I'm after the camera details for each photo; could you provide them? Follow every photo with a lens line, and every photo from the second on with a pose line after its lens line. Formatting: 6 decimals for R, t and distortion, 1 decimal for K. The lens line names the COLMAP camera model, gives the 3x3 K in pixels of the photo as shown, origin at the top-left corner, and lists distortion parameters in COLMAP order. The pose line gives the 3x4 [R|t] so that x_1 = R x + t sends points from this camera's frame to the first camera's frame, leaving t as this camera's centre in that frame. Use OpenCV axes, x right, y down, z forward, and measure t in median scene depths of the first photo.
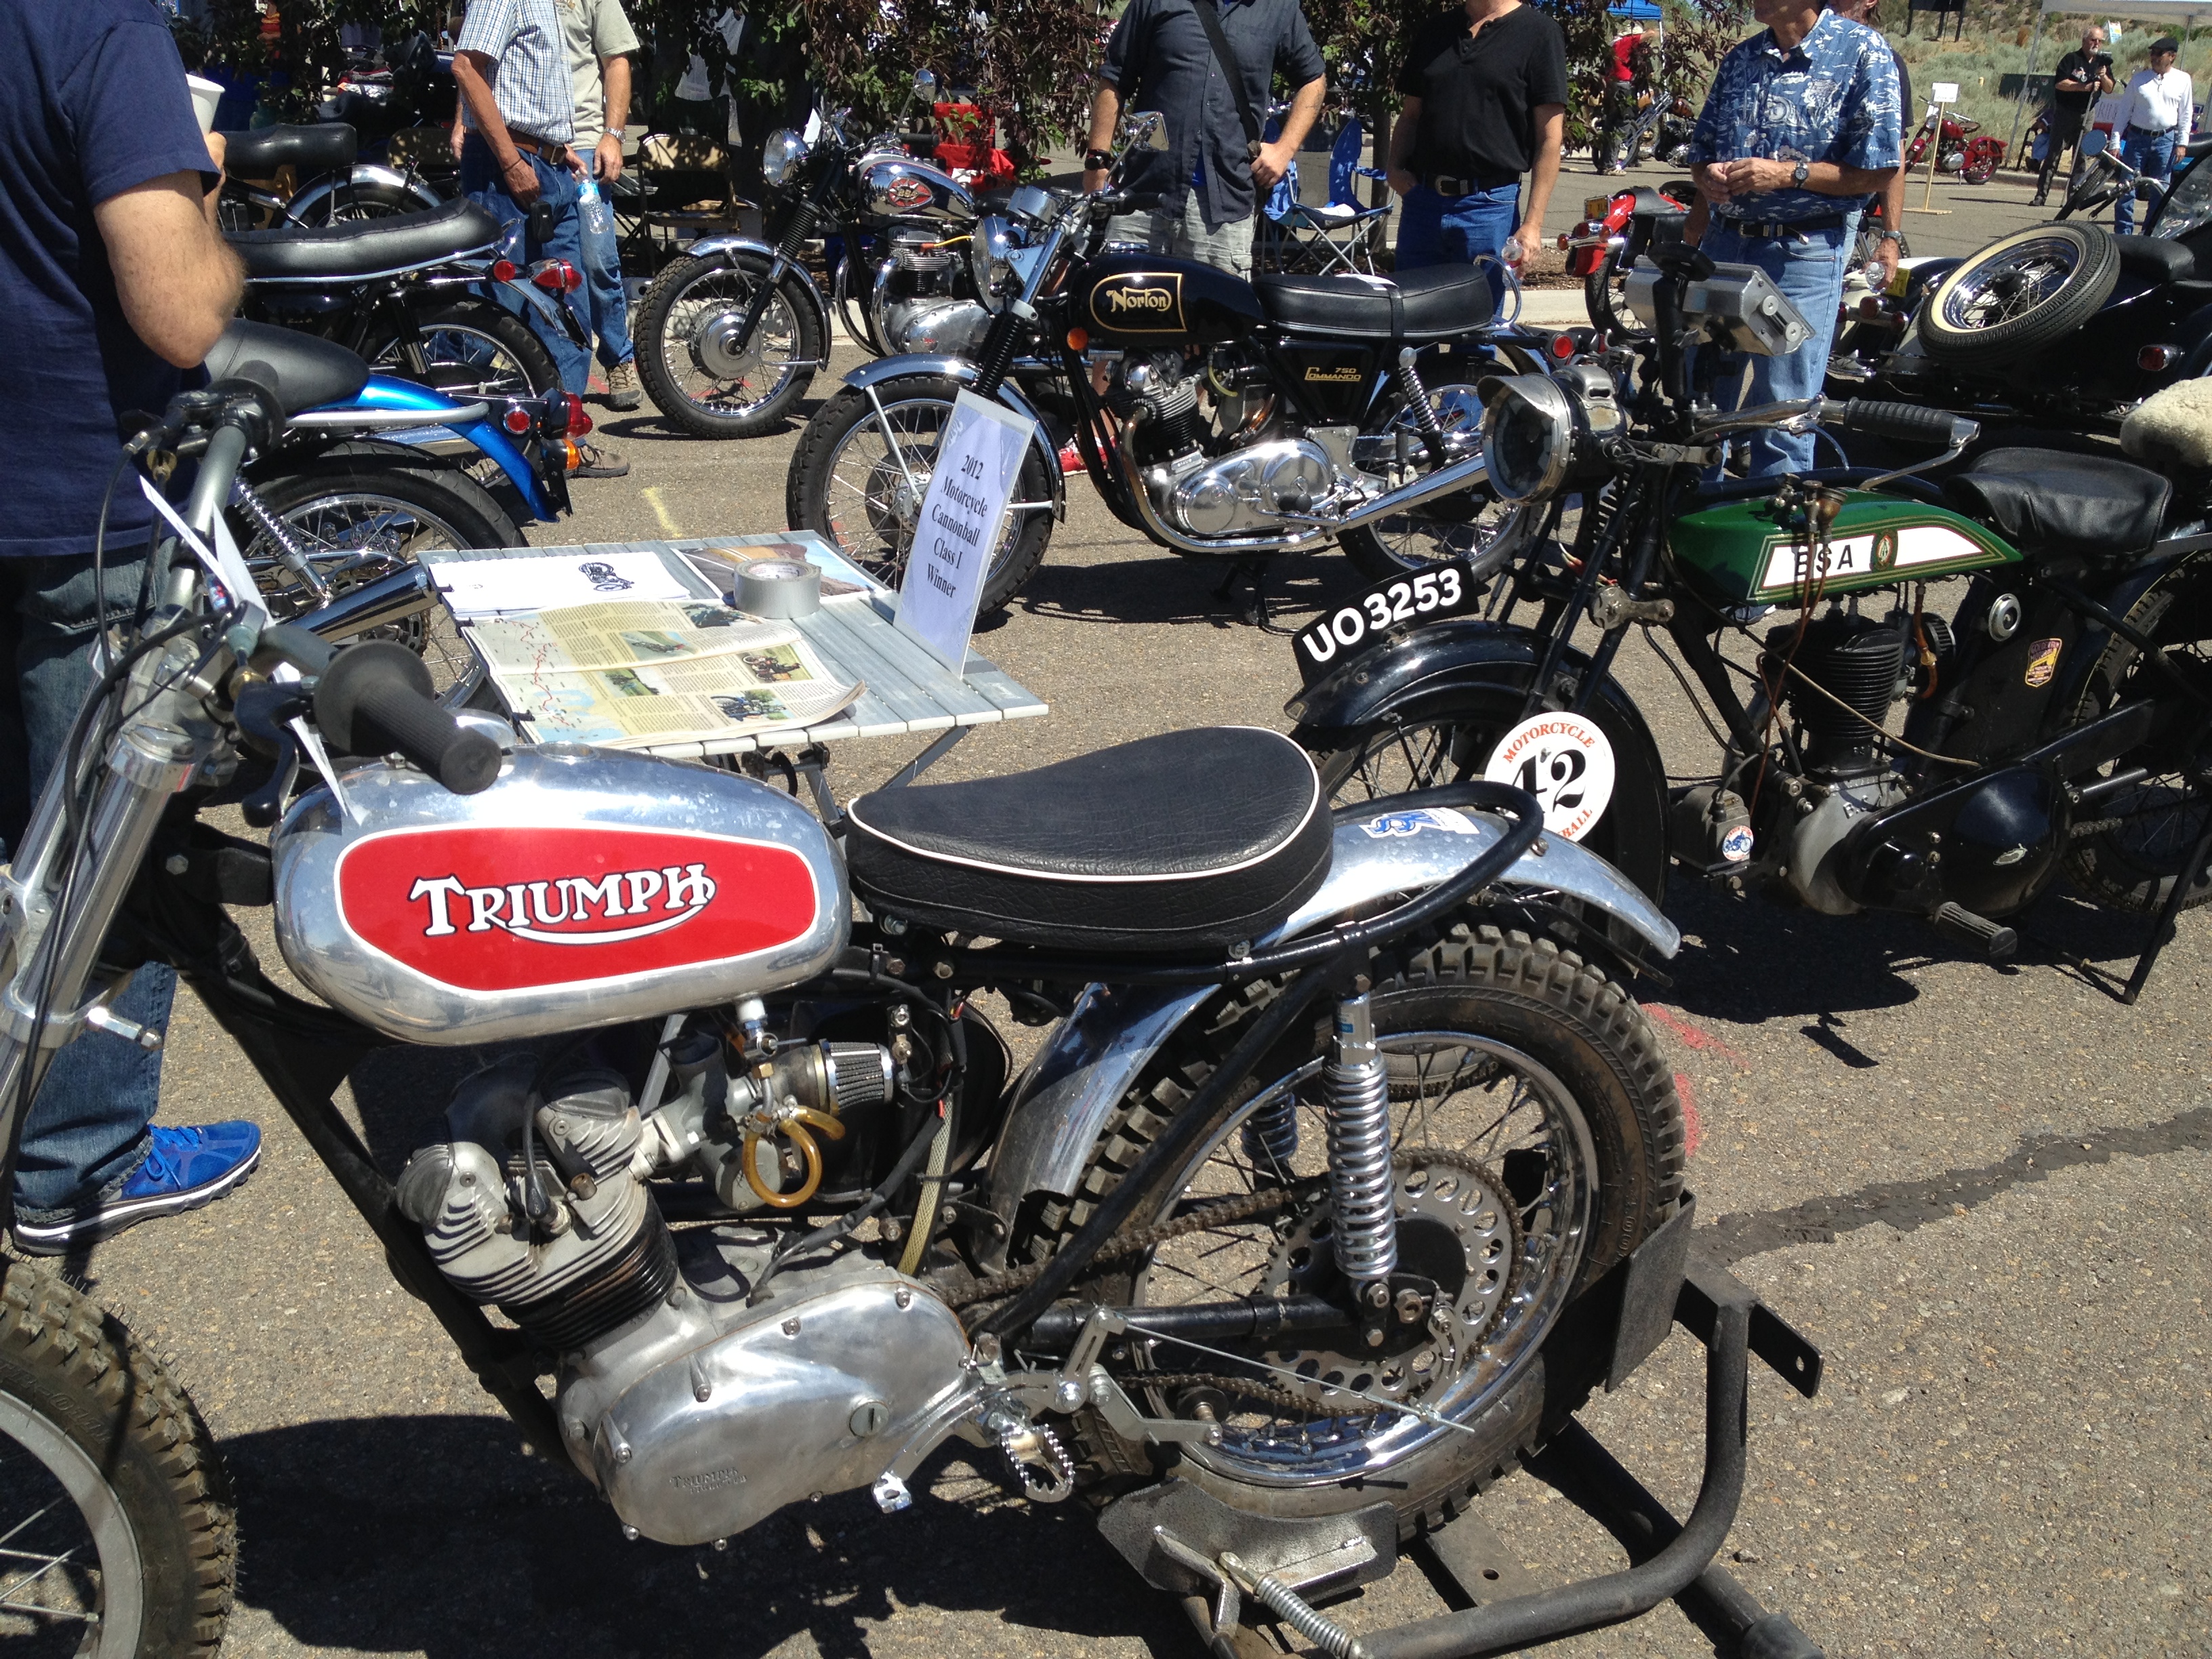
lens RADIAL K [[2238.4, 0, 1124.4], [0, 2238.4, 820.2], [0, 0, 1]] dist [0.003334, 0.000000]
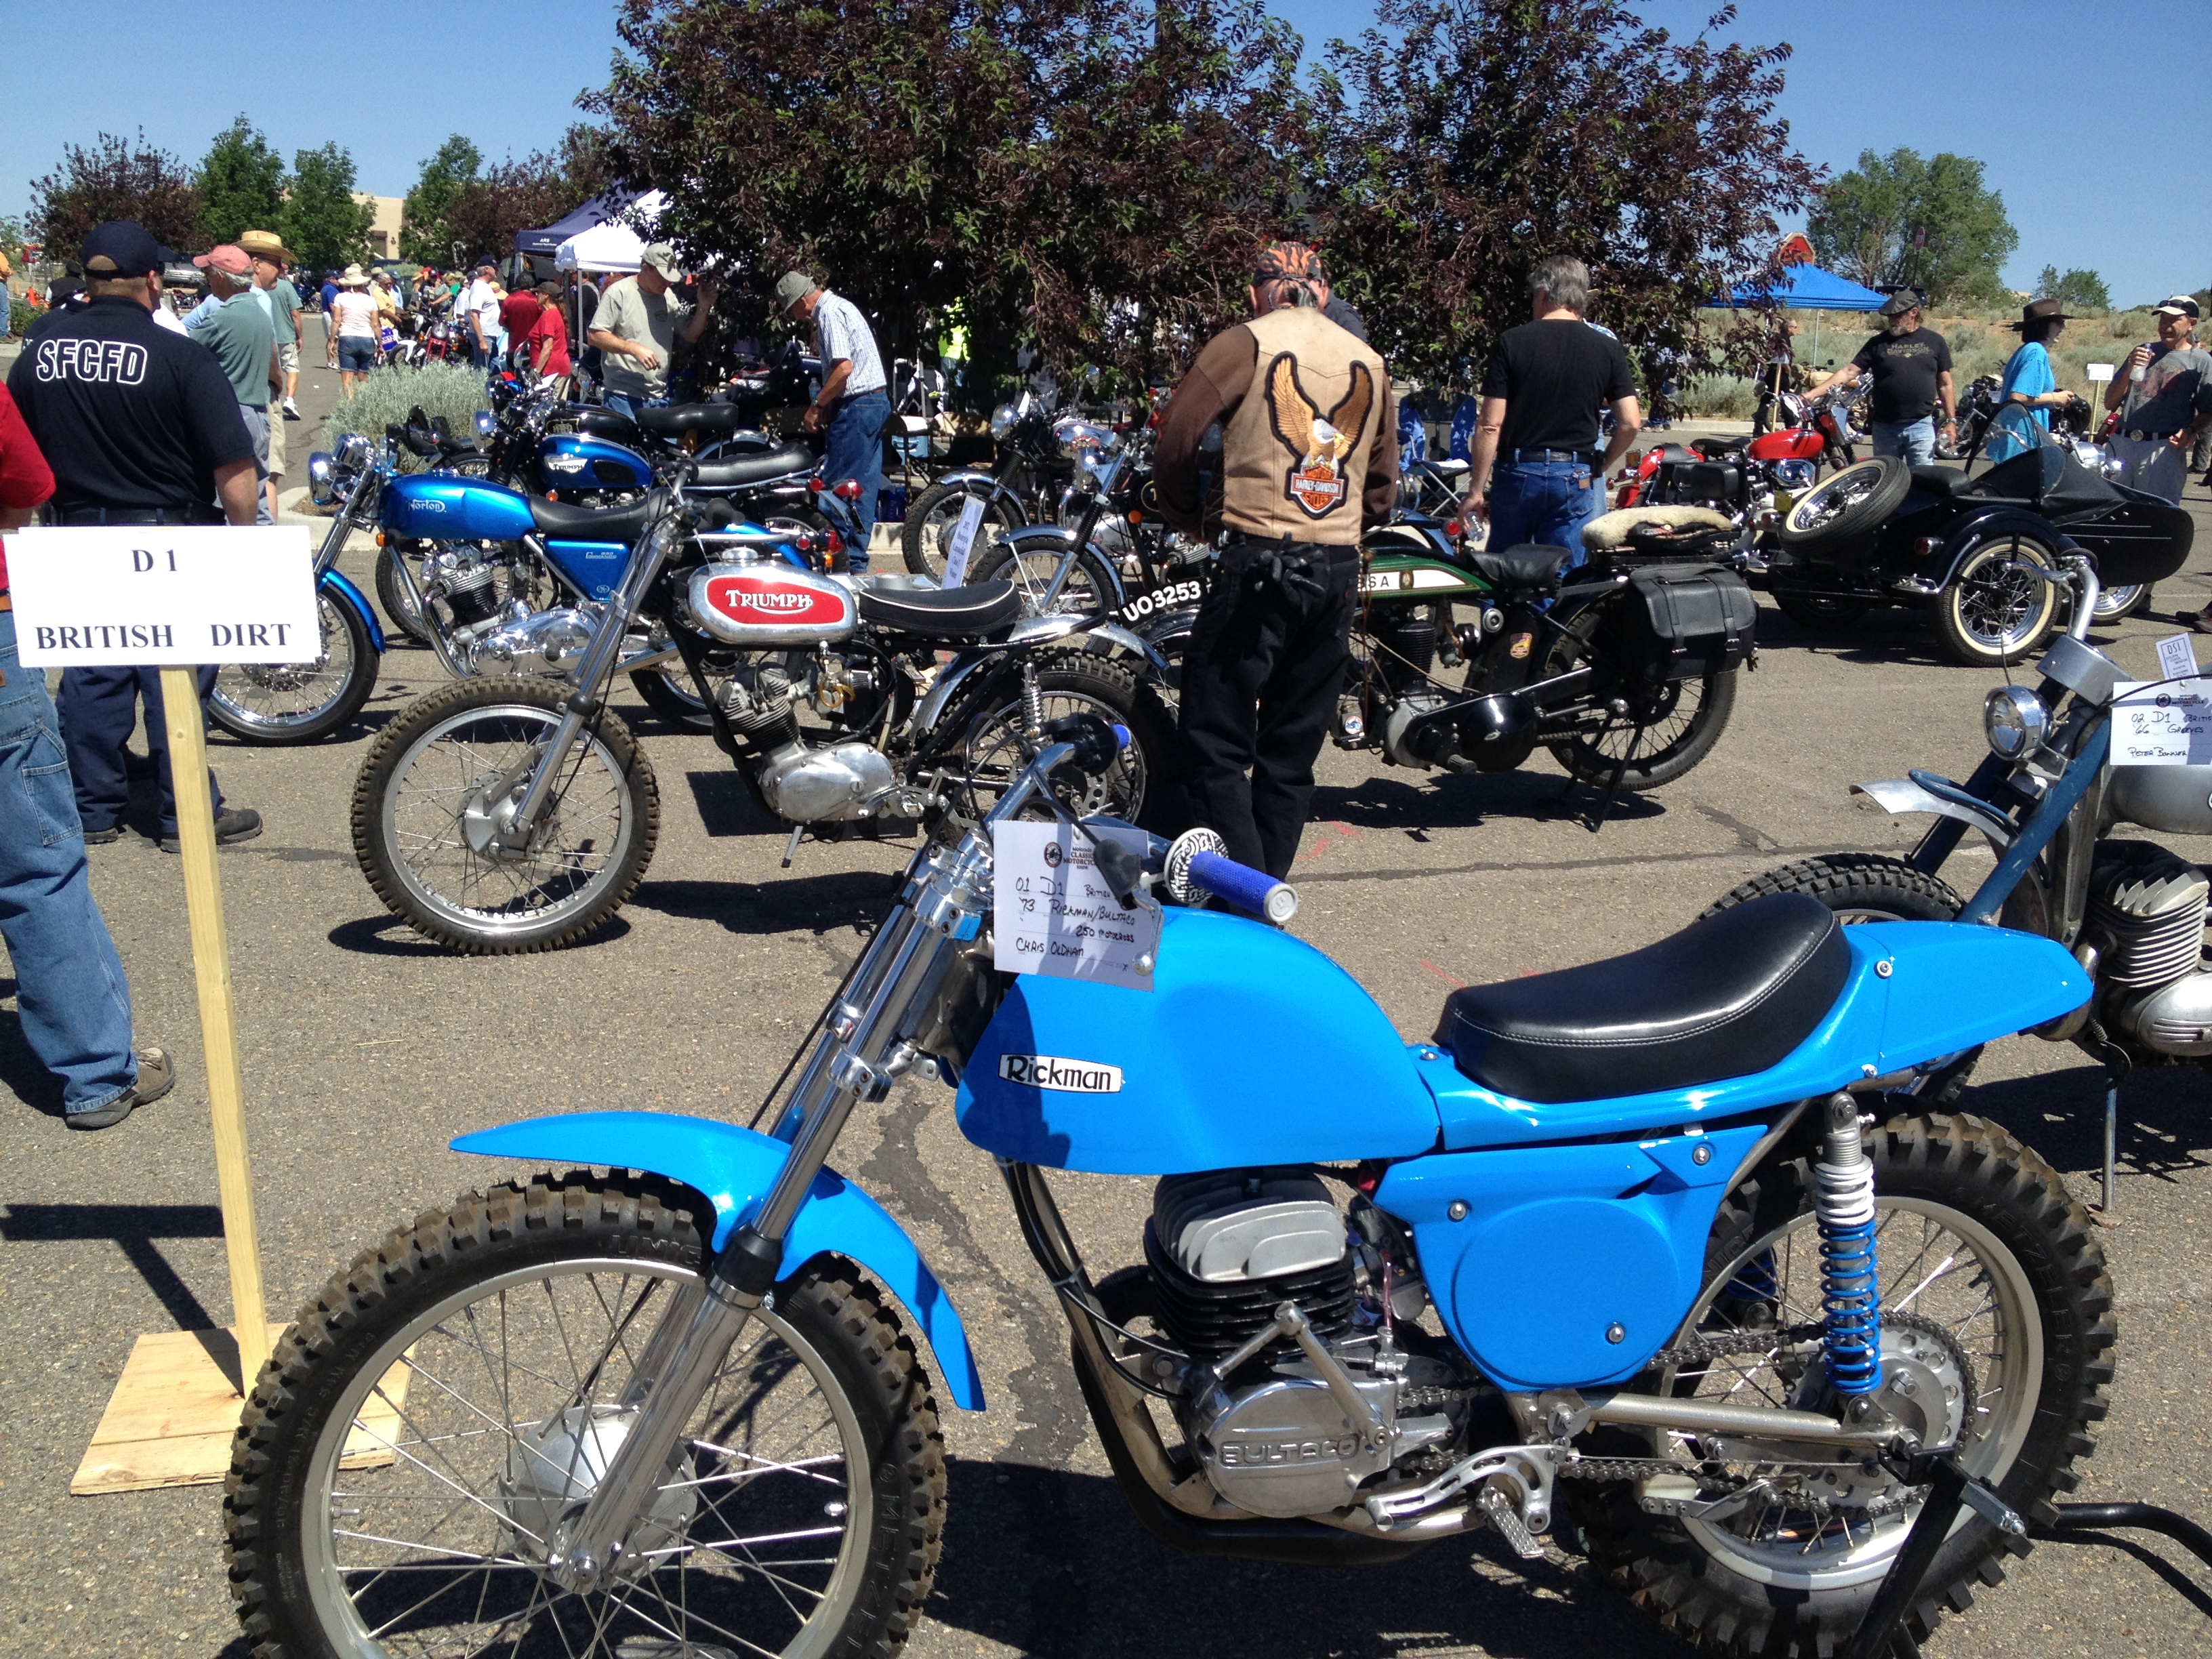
lens RADIAL K [[2238.4, 0, 1095.2], [0, 2238.4, 836.4], [0, 0, 1]] dist [0.003334, 0.000000]
pose [[0.986223, 0.022442, -0.163894, 0.230074], [-0.041105, 0.992927, -0.111384, 0.212819], [0.160235, 0.116586, 0.980170, -0.633919]]
